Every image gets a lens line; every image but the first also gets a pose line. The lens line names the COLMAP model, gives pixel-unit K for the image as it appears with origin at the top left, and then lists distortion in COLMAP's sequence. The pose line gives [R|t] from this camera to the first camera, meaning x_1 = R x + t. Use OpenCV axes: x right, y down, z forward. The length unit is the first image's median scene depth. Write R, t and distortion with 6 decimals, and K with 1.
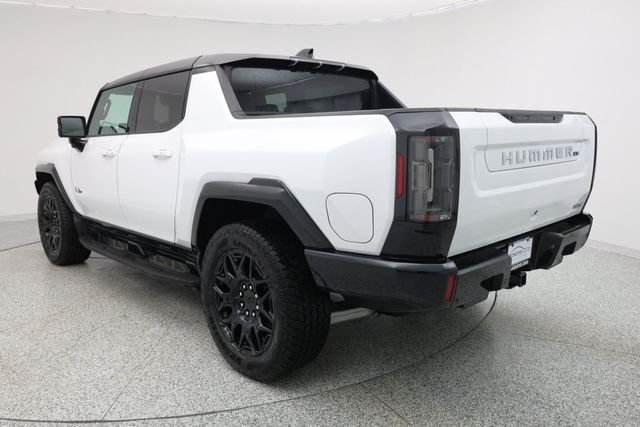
lens RADIAL K [[466.7, 0, 320.0], [0, 466.7, 213.5], [0, 0, 1]] dist [-0.000340, -0.002774]
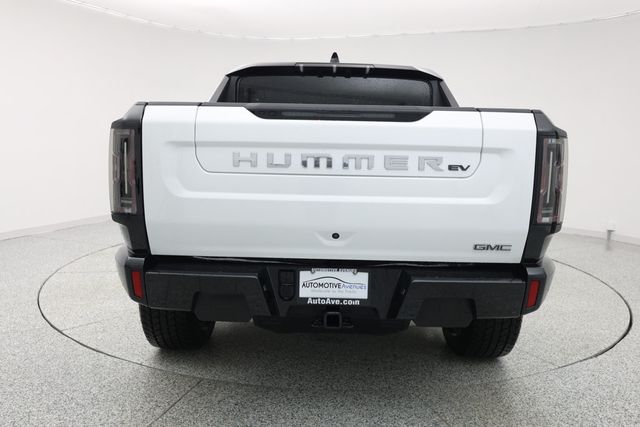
lens RADIAL K [[466.7, 0, 320.0], [0, 466.7, 213.5], [0, 0, 1]] dist [-0.000340, -0.002774]
pose [[0.743822, 0.124411, -0.656697, 0.617000], [-0.148162, 0.988771, 0.019504, -0.032709], [0.651749, 0.082789, 0.753902, 0.257347]]
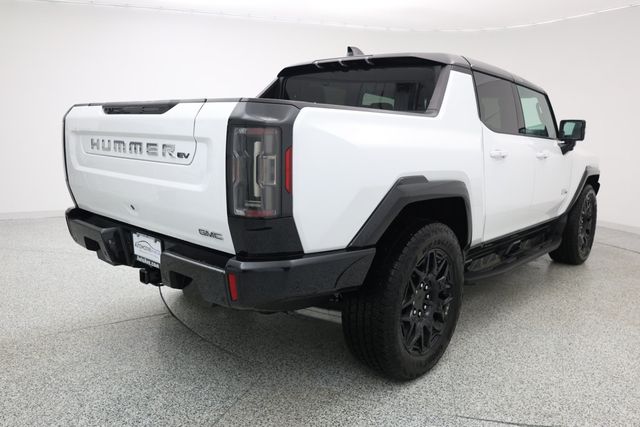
lens RADIAL K [[466.7, 0, 320.0], [0, 466.7, 213.5], [0, 0, 1]] dist [-0.000340, -0.002774]
pose [[0.142519, 0.186753, -0.972014, 0.950601], [-0.208574, 0.965654, 0.154950, -0.143104], [0.967567, 0.180653, 0.176576, 0.785798]]
